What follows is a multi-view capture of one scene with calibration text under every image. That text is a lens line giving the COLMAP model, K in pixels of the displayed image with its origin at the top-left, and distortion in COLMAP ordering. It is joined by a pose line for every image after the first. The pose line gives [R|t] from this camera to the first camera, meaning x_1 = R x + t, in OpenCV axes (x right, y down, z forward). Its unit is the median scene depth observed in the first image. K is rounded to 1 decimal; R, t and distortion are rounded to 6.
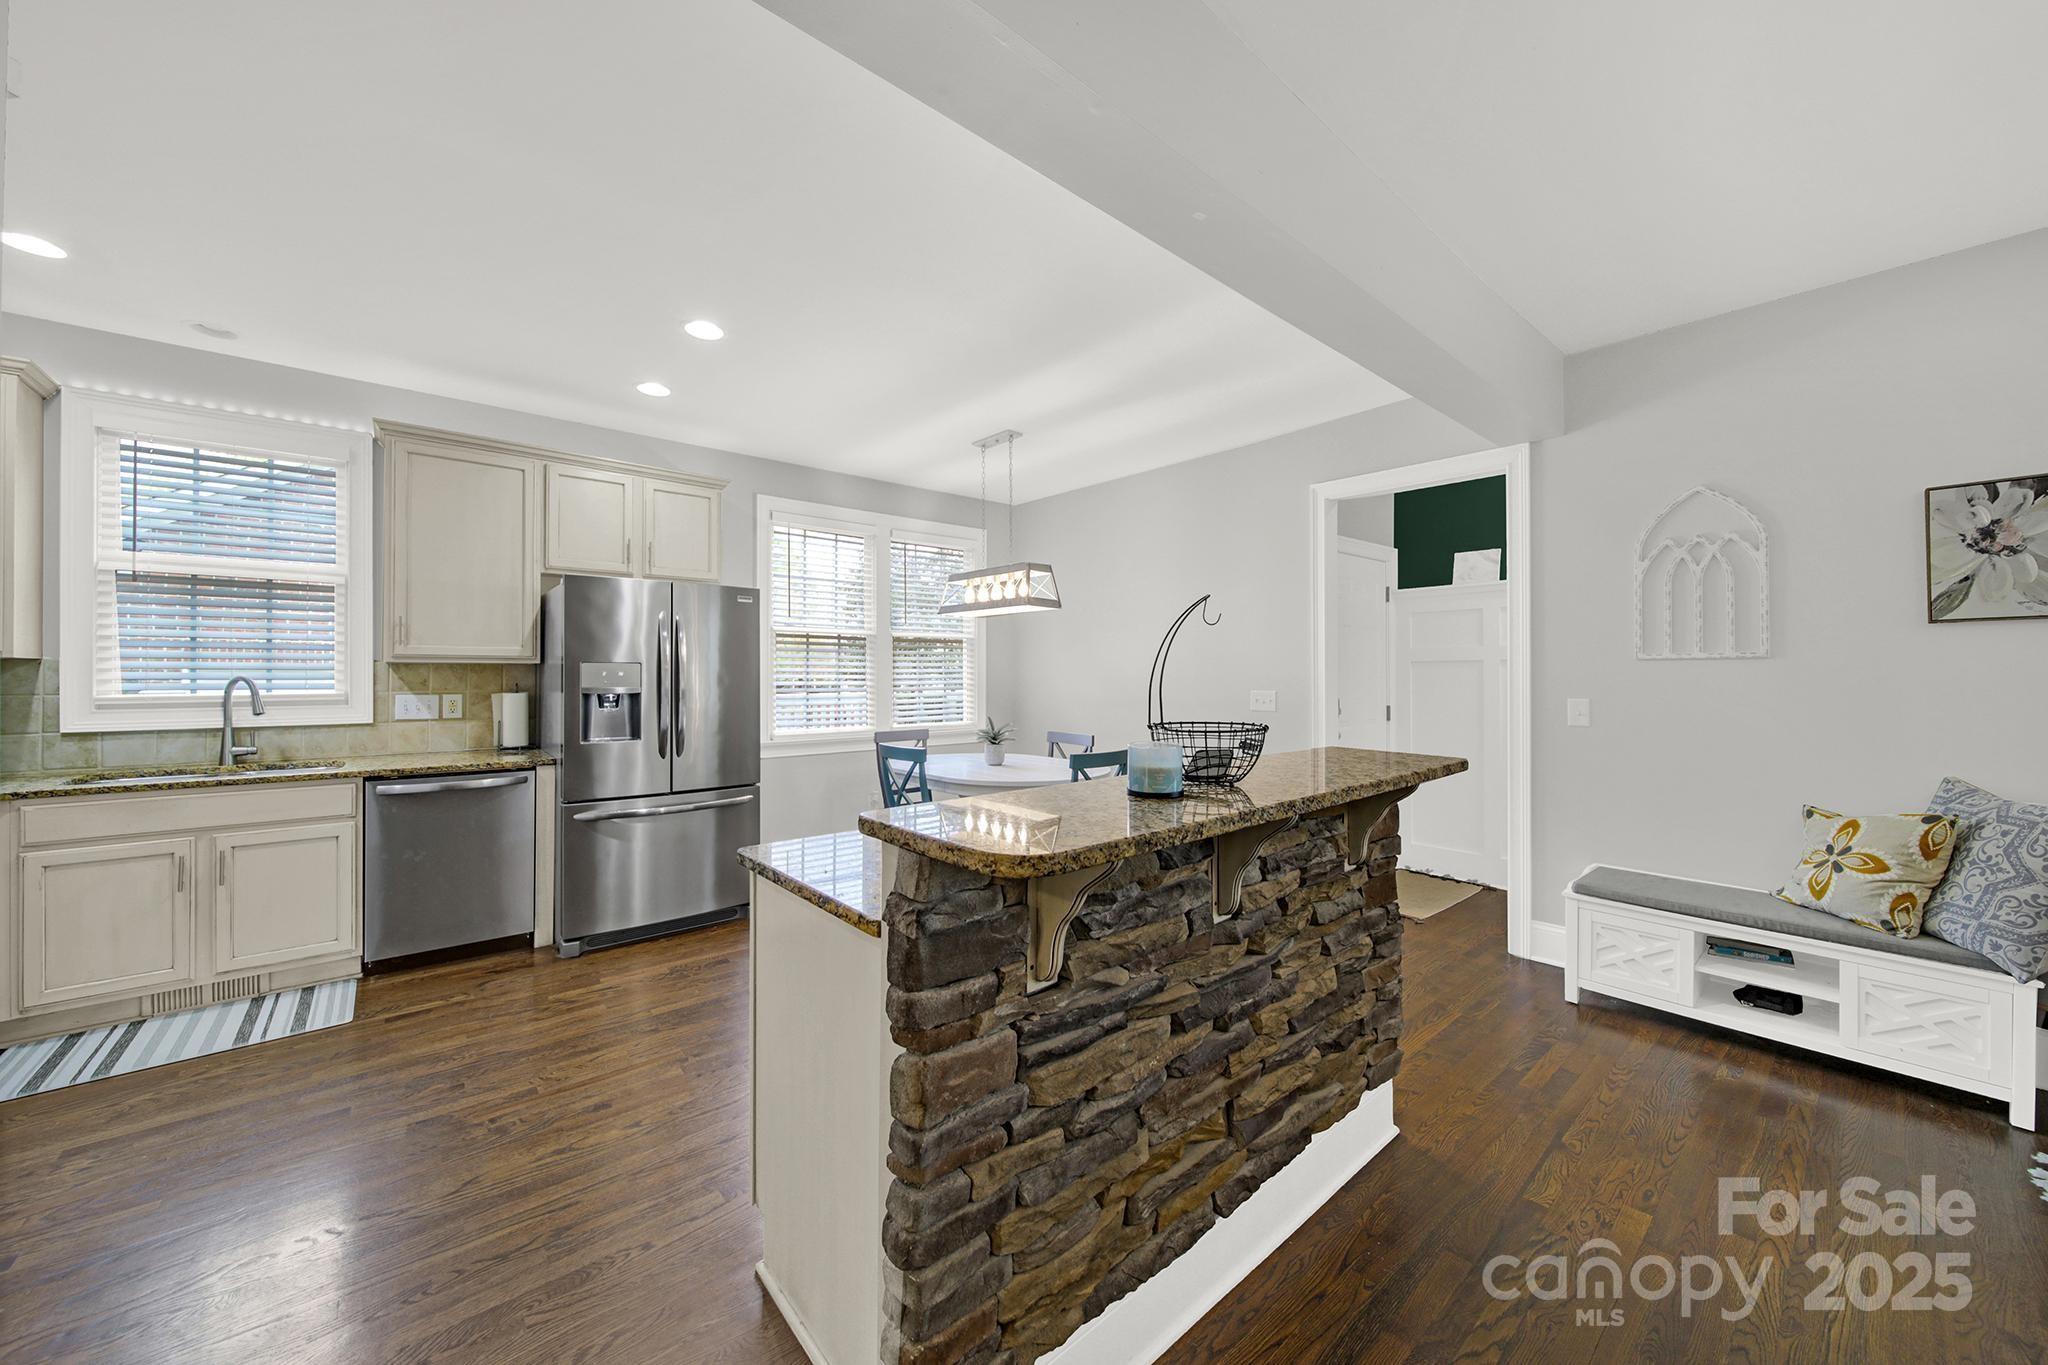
lens RADIAL K [[734.4, 0, 1024.0], [0, 734.4, 678.8], [0, 0, 1]] dist [-0.000417, 0.000002]
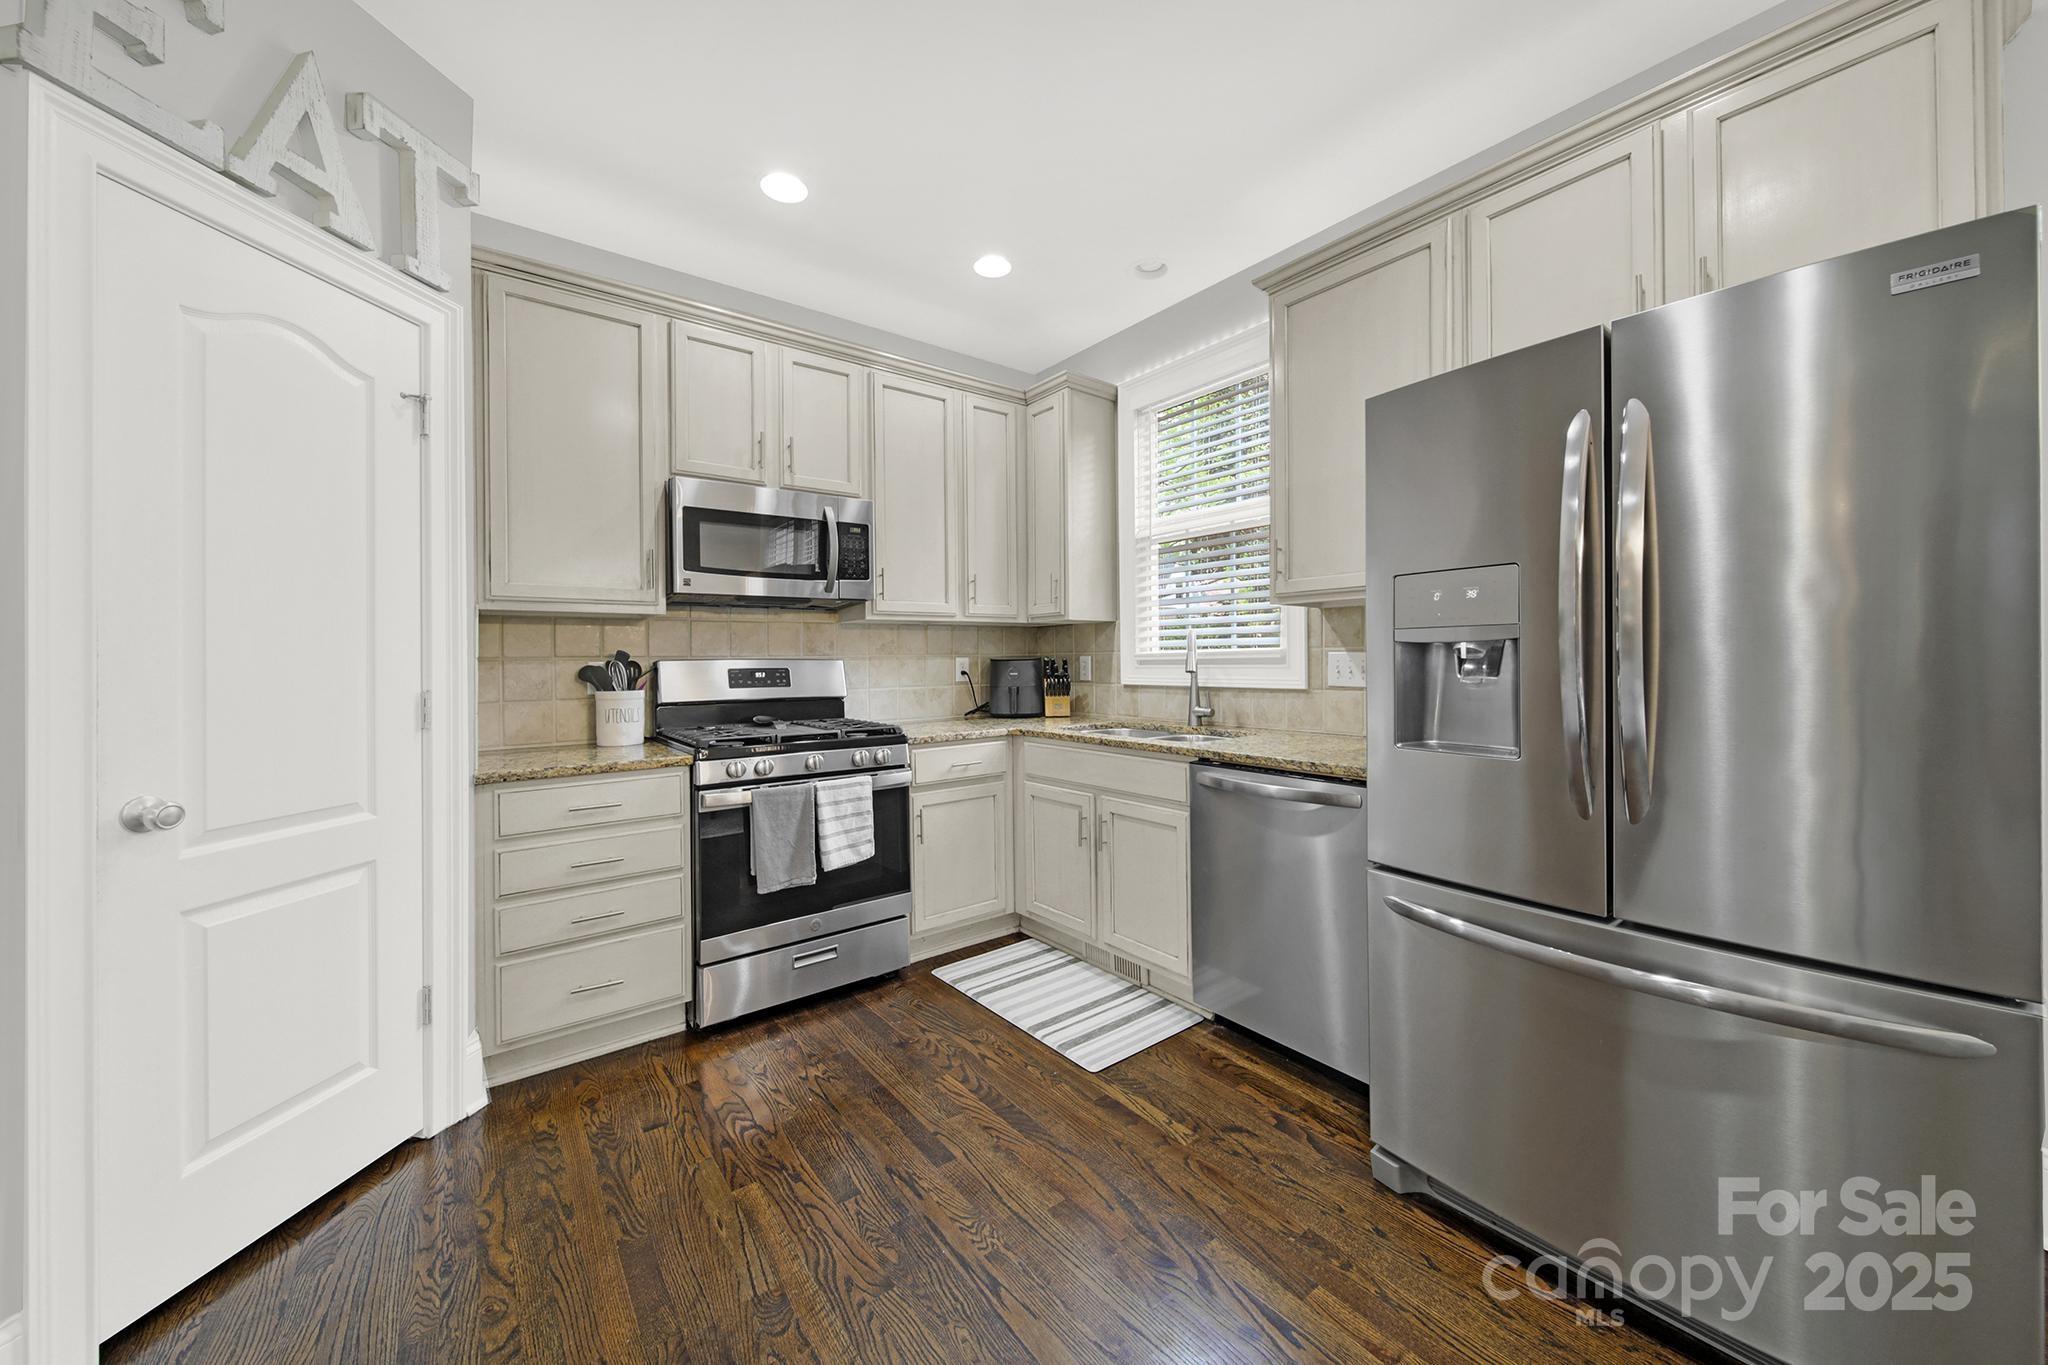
lens RADIAL K [[734.4, 0, 1018.0], [0, 734.4, 658.6], [0, 0, 1]] dist [-0.000417, 0.000002]
pose [[-0.049882, -0.000227, -0.998755, -0.134935], [0.008051, 0.999967, -0.000630, 0.031919], [0.998723, -0.008073, -0.049878, 0.878934]]
